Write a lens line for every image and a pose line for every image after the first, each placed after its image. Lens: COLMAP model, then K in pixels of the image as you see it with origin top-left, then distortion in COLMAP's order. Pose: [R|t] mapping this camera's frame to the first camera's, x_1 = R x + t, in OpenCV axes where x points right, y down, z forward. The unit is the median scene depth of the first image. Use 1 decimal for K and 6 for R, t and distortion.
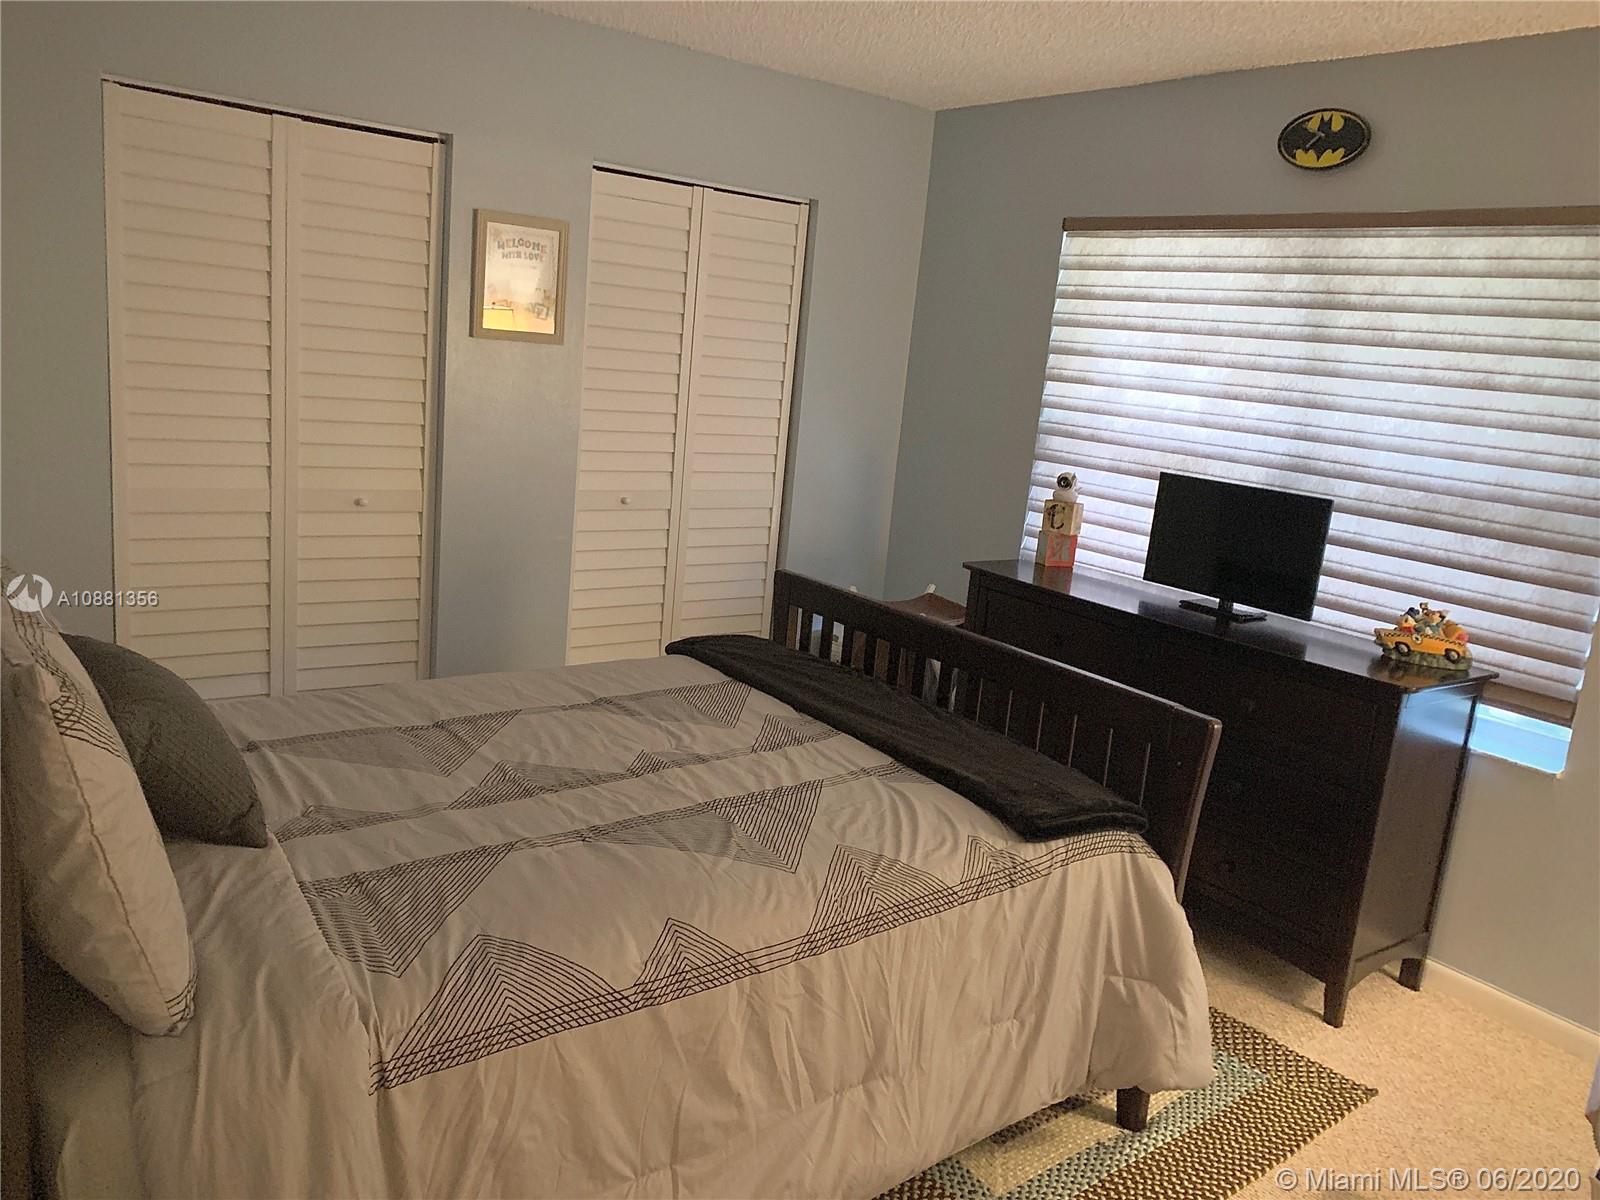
lens RADIAL K [[1233.1, 0, 798.7], [0, 1233.1, 571.0], [0, 0, 1]] dist [0.006501, -0.003217]
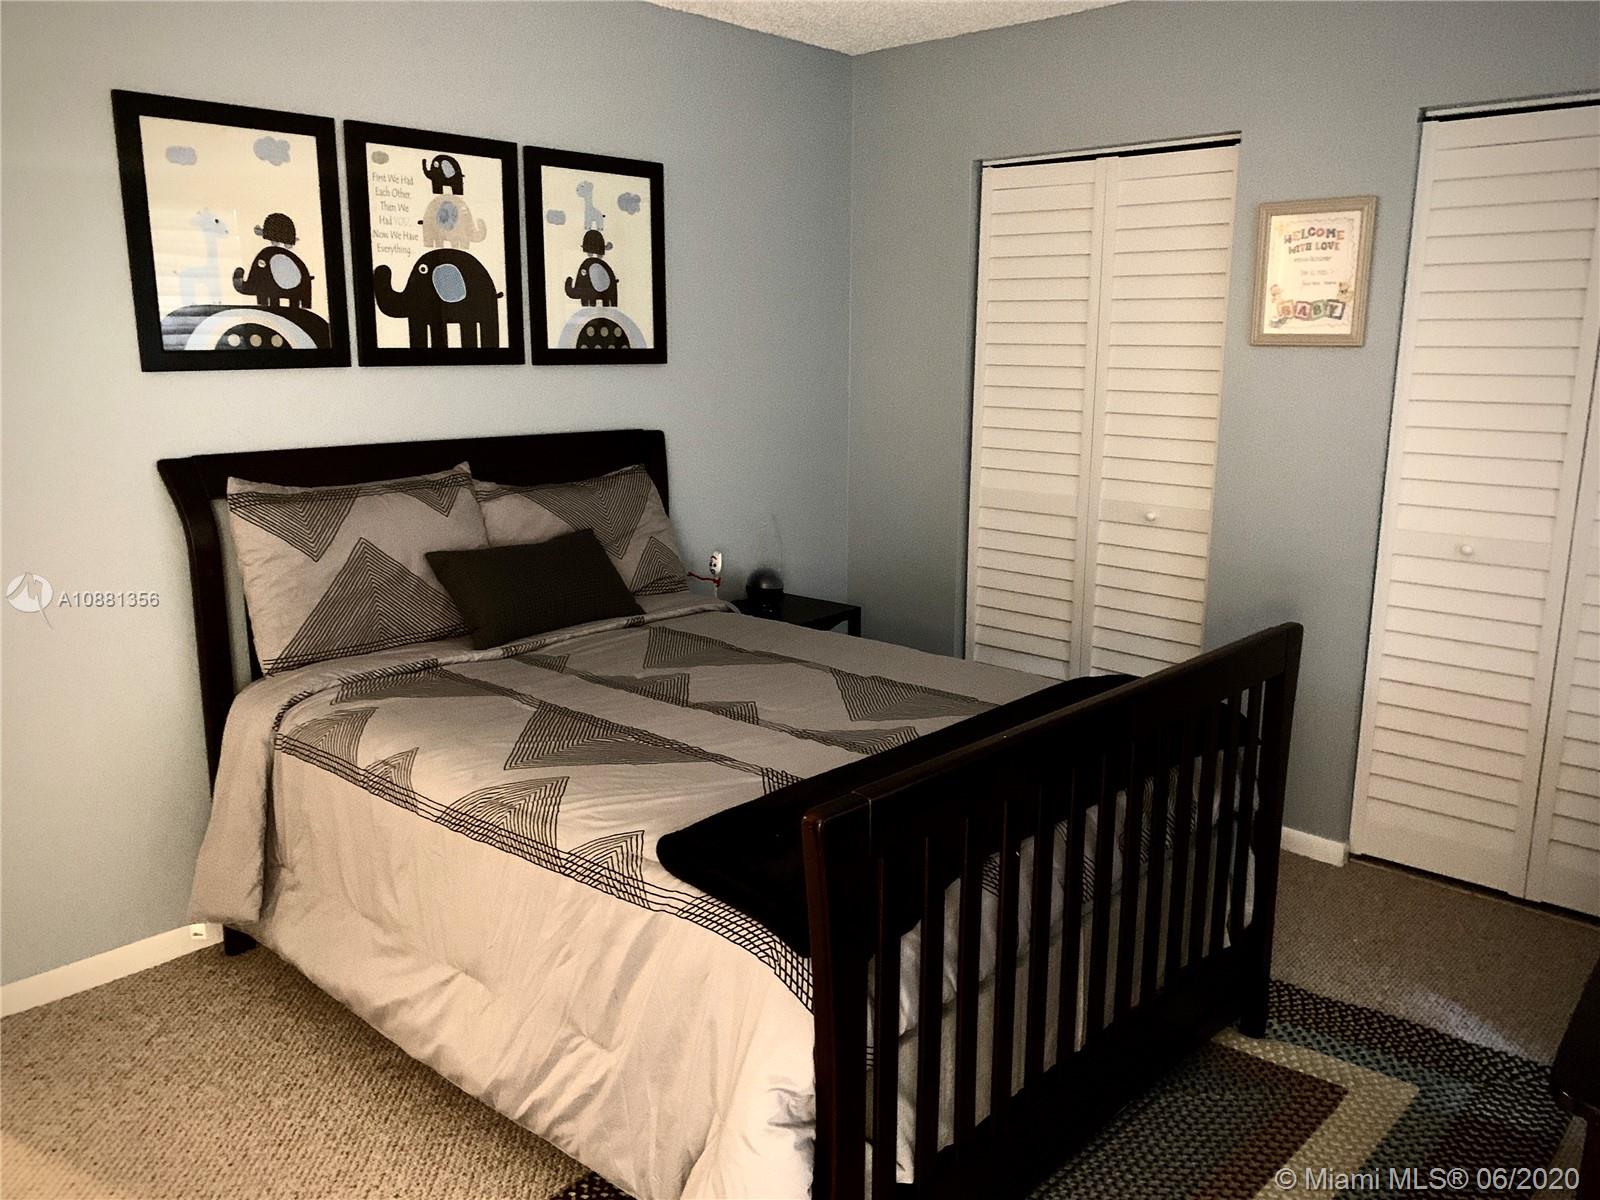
lens RADIAL K [[1212.0, 0, 802.1], [0, 1212.0, 582.8], [0, 0, 1]] dist [0.131769, -0.173302]
pose [[0.198676, 0.113526, -0.973468, 0.881752], [-0.176673, 0.981145, 0.078364, -0.046795], [0.964010, 0.156416, 0.214987, 0.780504]]
